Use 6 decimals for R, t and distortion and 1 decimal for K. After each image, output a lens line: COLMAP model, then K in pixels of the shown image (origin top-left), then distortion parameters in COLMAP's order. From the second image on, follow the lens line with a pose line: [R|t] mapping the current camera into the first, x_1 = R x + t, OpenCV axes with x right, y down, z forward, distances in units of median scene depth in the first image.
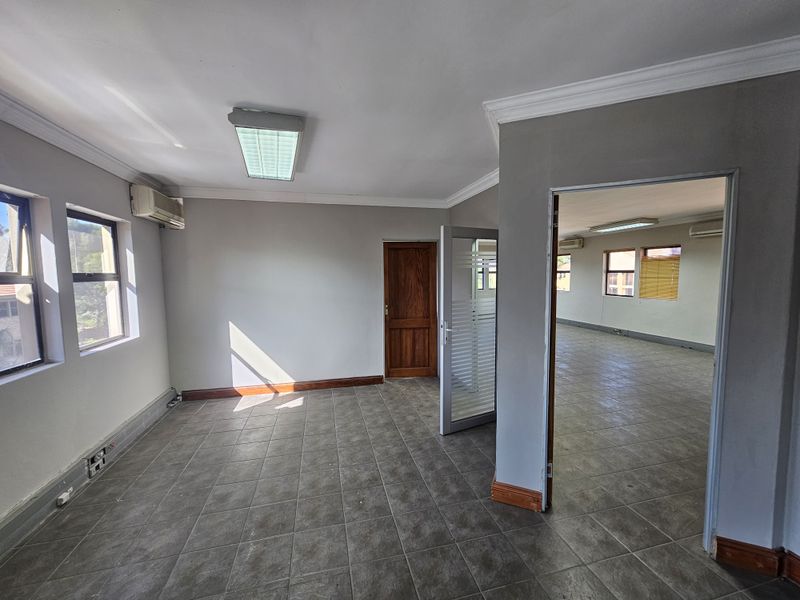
lens RADIAL K [[326.0, 0, 400.2], [0, 326.0, 296.9], [0, 0, 1]] dist [-0.002052, -0.000255]
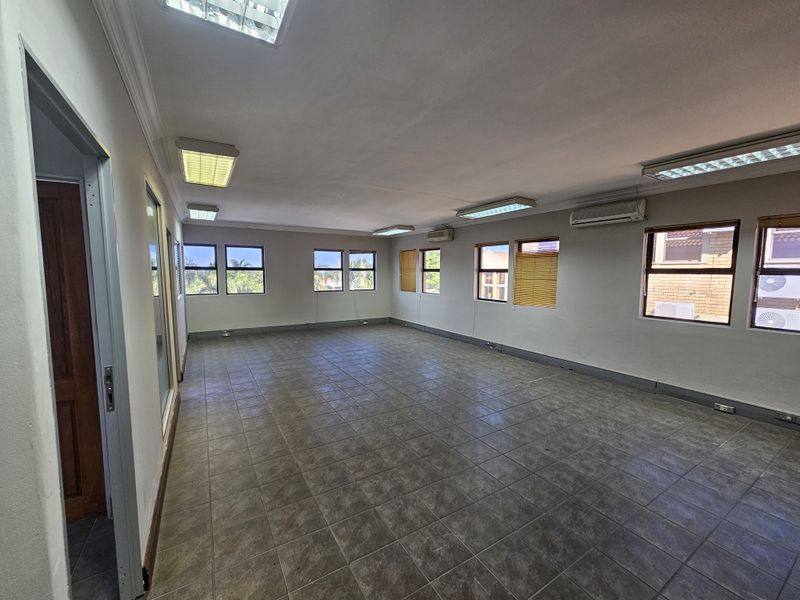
lens RADIAL K [[326.0, 0, 399.6], [0, 326.0, 302.2], [0, 0, 1]] dist [-0.002052, -0.000255]
pose [[0.953213, -0.017679, 0.301781, 0.215593], [0.010655, 0.999633, 0.024906, -0.022794], [-0.302111, -0.020525, 0.953052, 0.306780]]
